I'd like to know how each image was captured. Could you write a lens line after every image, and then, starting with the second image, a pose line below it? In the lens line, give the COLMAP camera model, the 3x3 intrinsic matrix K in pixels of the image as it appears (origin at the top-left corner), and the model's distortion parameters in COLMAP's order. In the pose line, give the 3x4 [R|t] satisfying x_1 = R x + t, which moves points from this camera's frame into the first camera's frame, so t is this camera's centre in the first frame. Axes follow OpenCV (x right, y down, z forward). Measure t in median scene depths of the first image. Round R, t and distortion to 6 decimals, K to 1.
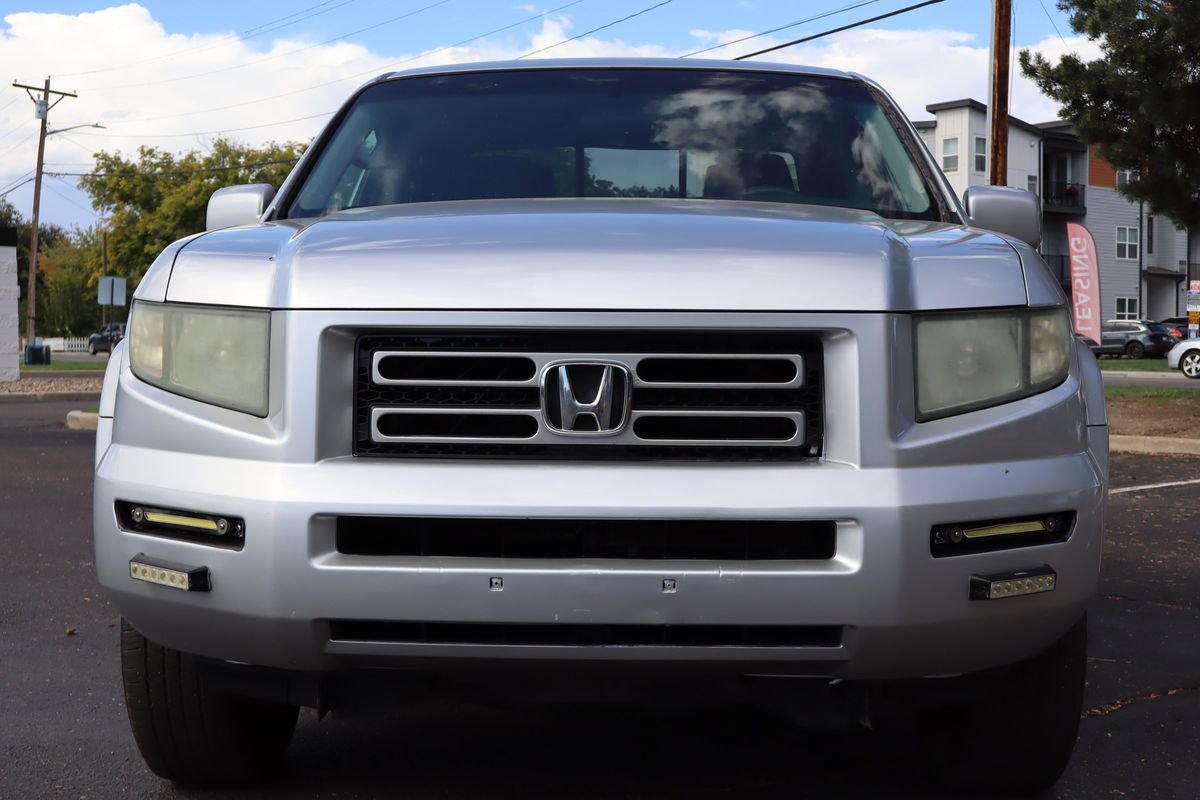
lens RADIAL K [[1647.4, 0, 600.0], [0, 1647.4, 400.0], [0, 0, 1]] dist [0.001533, -0.018092]
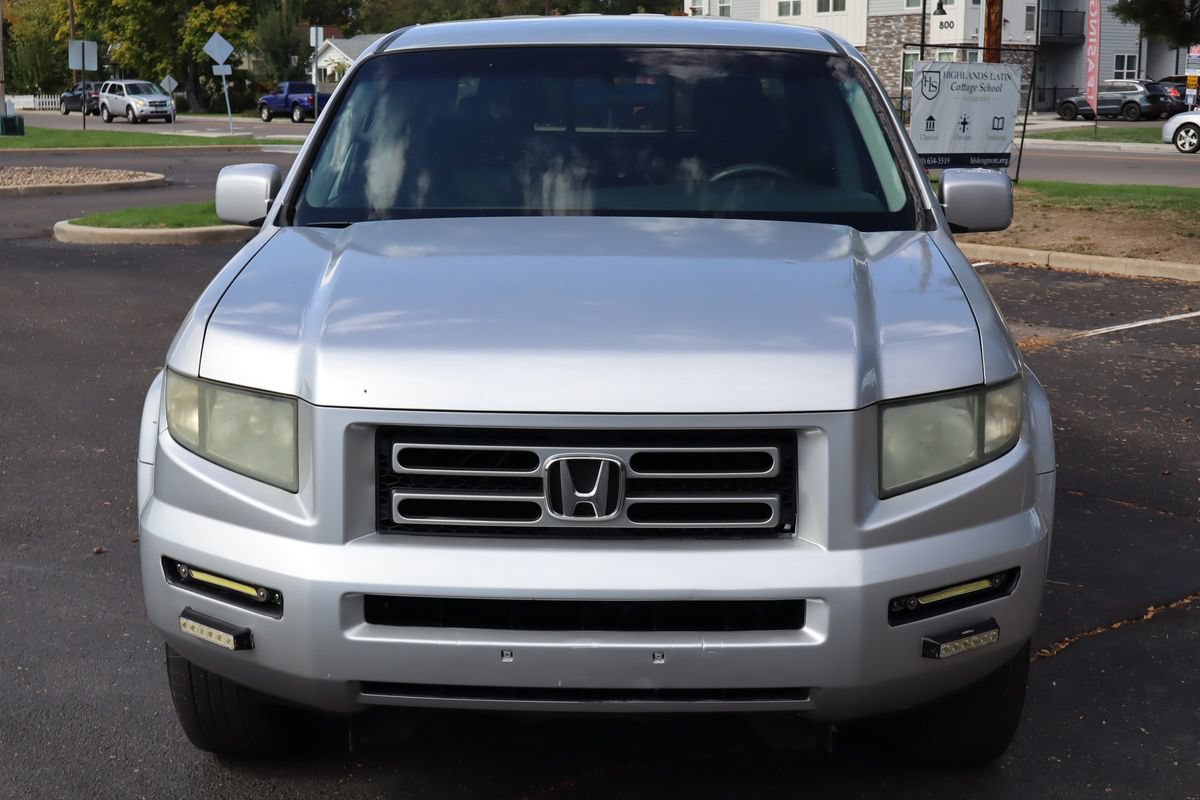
lens RADIAL K [[1684.0, 0, 600.0], [0, 1684.0, 400.0], [0, 0, 1]] dist [0.002604, -0.024016]
pose [[0.999953, -0.004569, 0.008560, -0.007255], [0.003062, 0.985695, 0.168508, -0.242674], [-0.009207, -0.168474, 0.985663, -0.112445]]
